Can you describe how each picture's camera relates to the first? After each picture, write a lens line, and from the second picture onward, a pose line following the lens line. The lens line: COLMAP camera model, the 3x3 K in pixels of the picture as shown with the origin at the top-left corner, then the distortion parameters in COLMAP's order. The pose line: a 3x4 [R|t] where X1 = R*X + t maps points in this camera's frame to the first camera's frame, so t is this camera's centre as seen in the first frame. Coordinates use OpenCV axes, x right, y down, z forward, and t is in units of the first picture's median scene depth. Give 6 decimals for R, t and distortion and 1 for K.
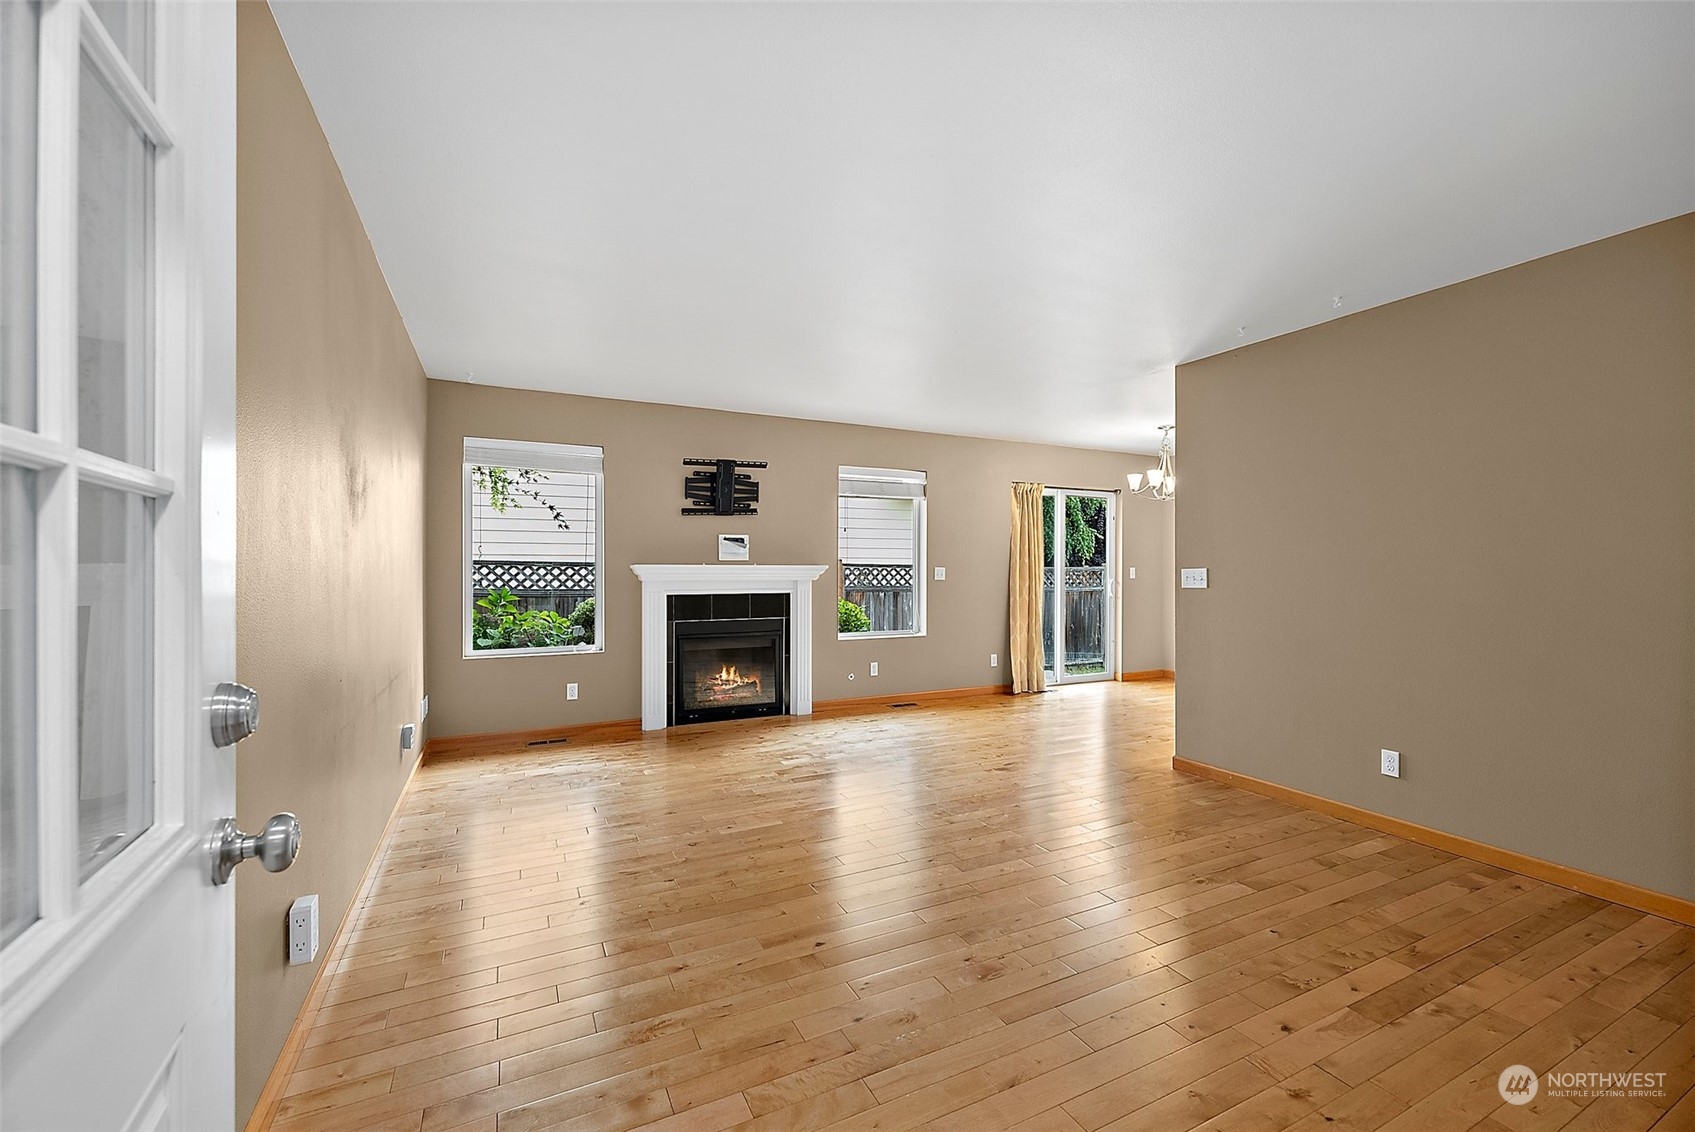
lens RADIAL K [[702.1, 0, 848.8], [0, 702.1, 561.6], [0, 0, 1]] dist [0.001611, -0.000012]
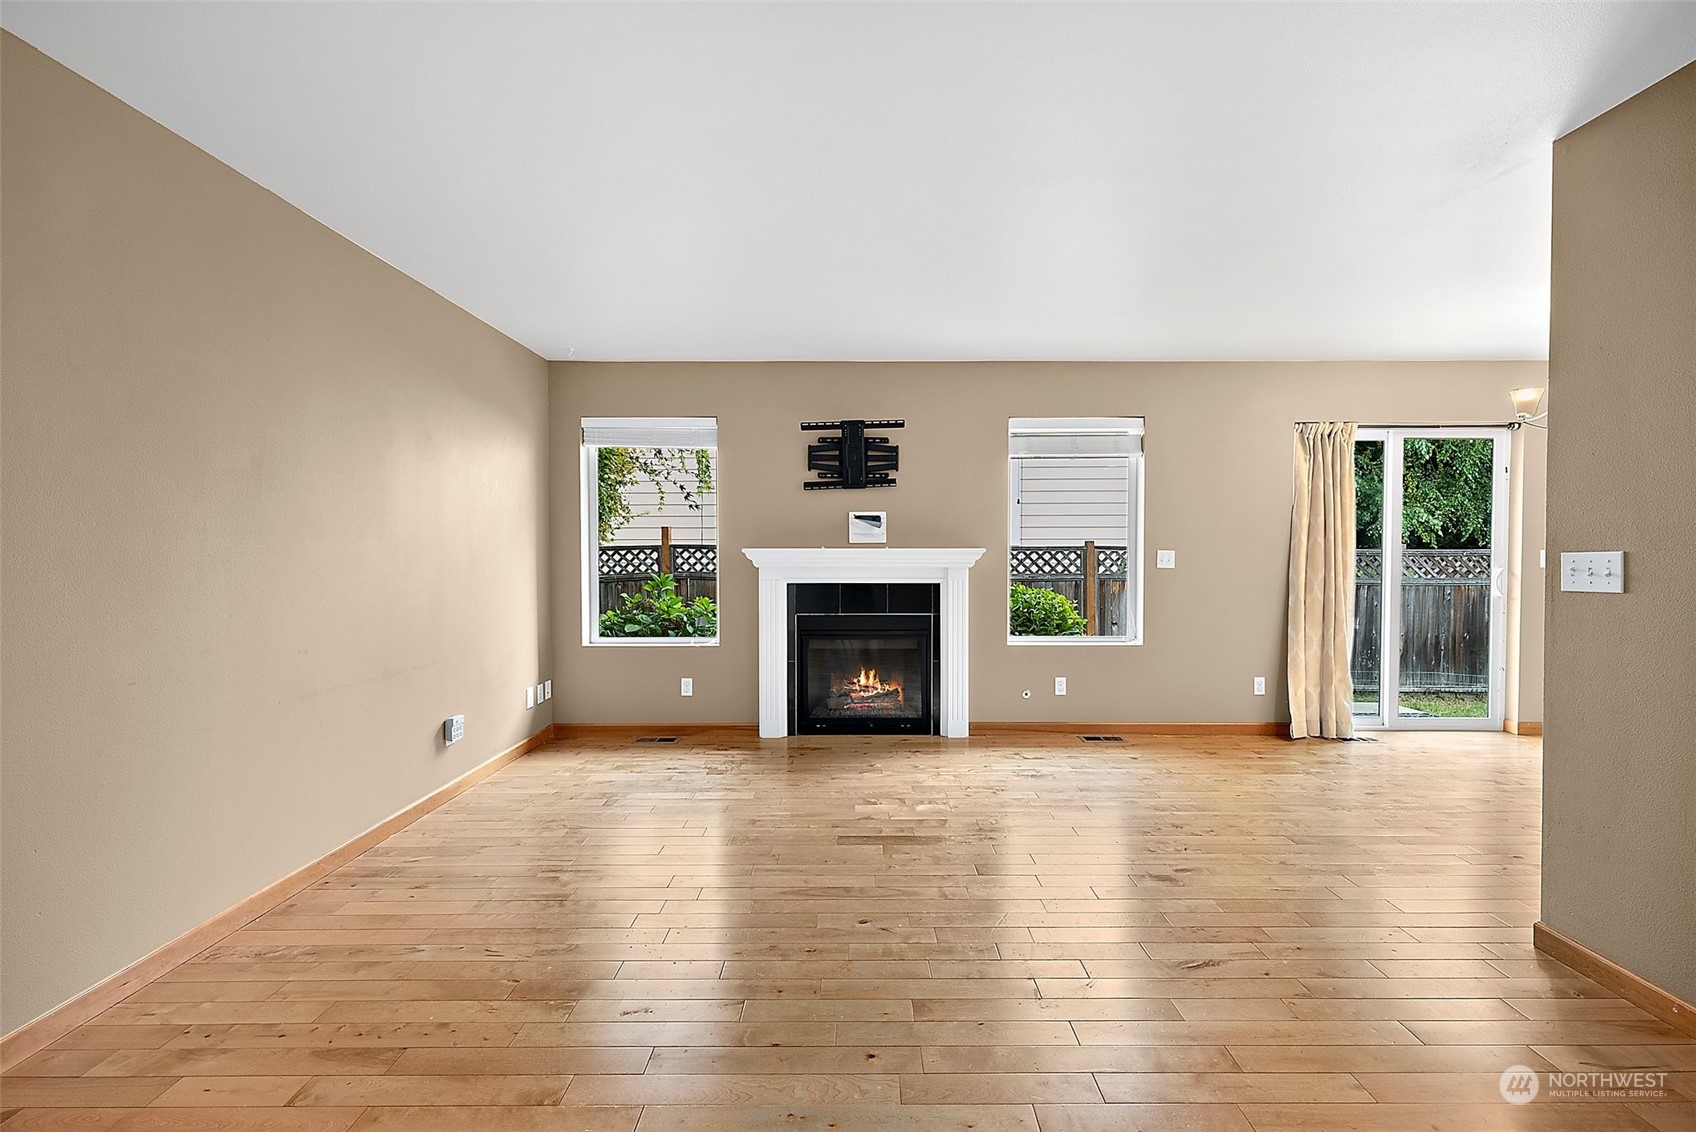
lens RADIAL K [[702.5, 0, 849.3], [0, 702.5, 561.6], [0, 0, 1]] dist [0.001611, -0.000012]
pose [[0.893056, 0.004708, -0.449920, 0.186332], [0.005880, 0.999738, 0.022134, 0.002003], [0.449906, -0.022413, 0.892795, 0.249169]]
